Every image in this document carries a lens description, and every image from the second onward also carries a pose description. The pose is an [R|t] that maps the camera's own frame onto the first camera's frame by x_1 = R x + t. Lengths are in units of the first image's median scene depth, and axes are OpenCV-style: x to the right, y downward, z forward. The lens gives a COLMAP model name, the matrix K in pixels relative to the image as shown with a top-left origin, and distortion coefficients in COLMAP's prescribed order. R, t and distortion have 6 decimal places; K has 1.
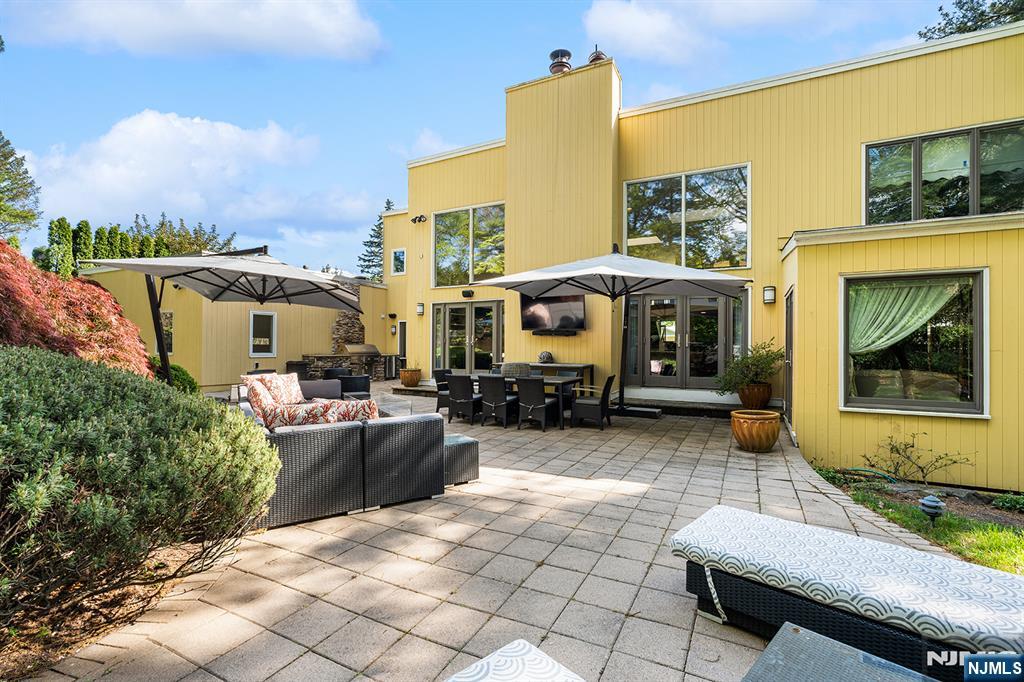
lens RADIAL K [[462.5, 0, 510.4], [0, 462.5, 341.4], [0, 0, 1]] dist [-0.003888, -0.000639]
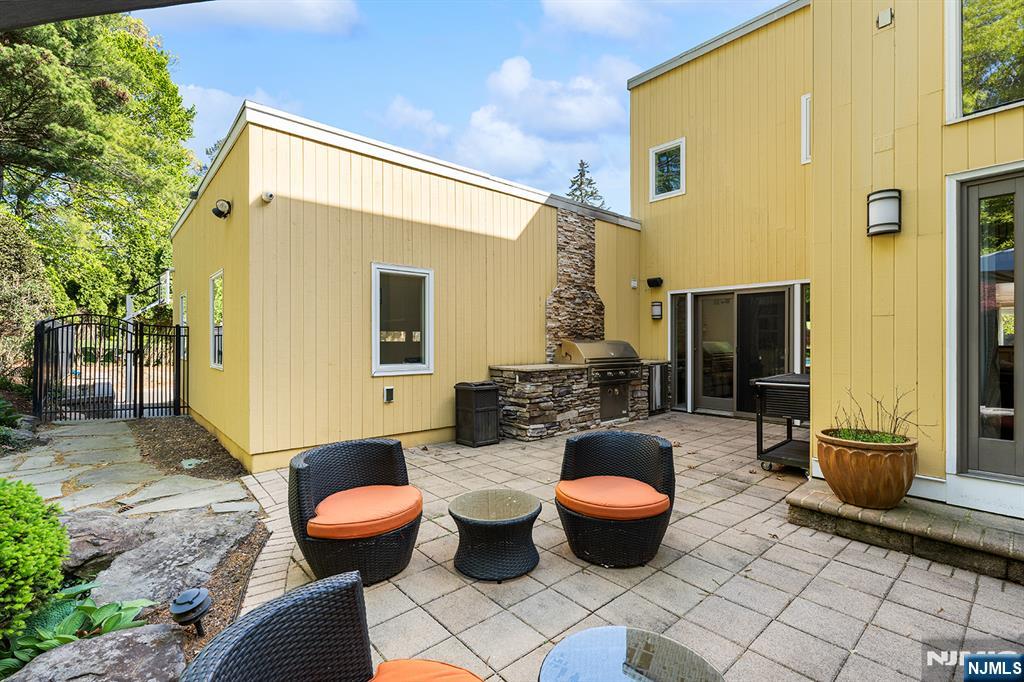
lens RADIAL K [[462.5, 0, 511.3], [0, 462.5, 337.4], [0, 0, 1]] dist [-0.003888, -0.000639]
pose [[0.932220, -0.007749, -0.361810, -0.250348], [0.008958, 0.999958, 0.001664, 0.000677], [0.361782, -0.004792, 0.932250, 0.553970]]
